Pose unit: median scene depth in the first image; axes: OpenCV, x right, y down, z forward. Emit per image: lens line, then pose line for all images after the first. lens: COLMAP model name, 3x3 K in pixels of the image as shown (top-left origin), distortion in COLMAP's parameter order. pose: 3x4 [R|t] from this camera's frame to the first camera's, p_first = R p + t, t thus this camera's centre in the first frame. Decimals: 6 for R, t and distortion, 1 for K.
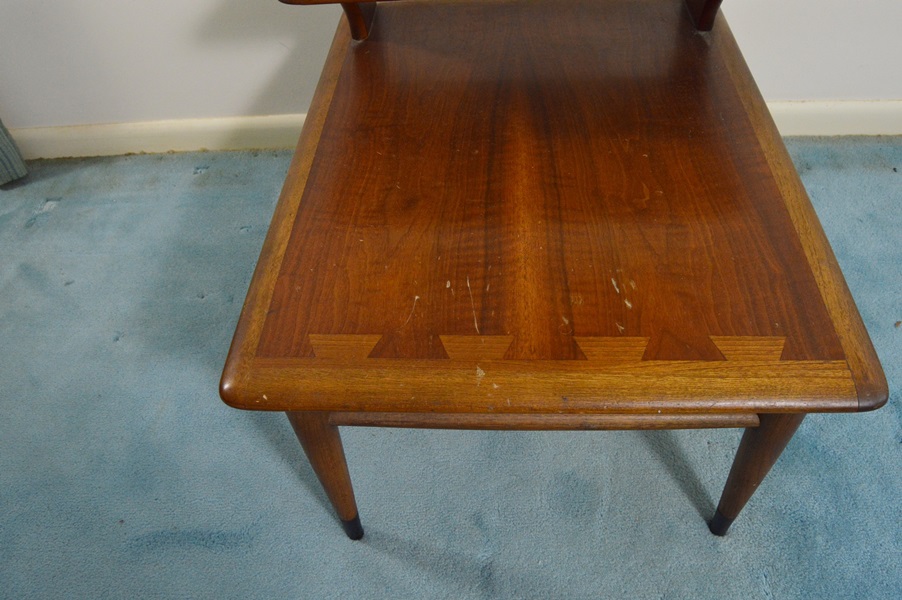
lens RADIAL K [[720.7, 0, 485.7], [0, 720.7, 295.9], [0, 0, 1]] dist [-0.079260, 0.011252]
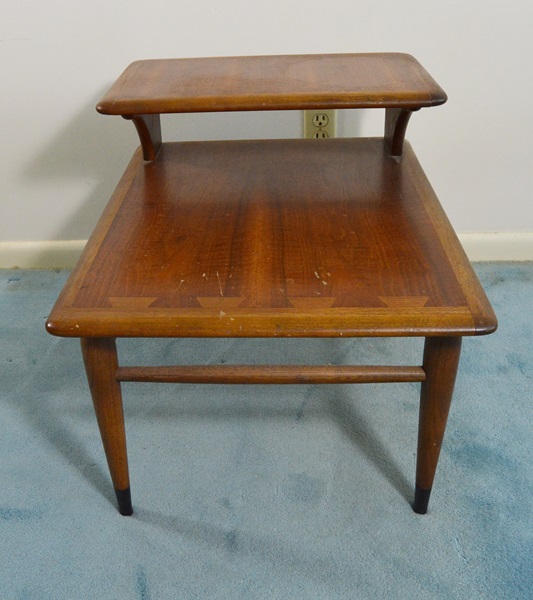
lens RADIAL K [[719.6, 0, 266.5], [0, 719.6, 300.0], [0, 0, 1]] dist [-0.073120, 0.010769]
pose [[0.999934, 0.006544, 0.009480, 0.052571], [-0.003497, 0.956569, -0.291485, 0.388867], [-0.010976, 0.291433, 0.956528, -0.332091]]
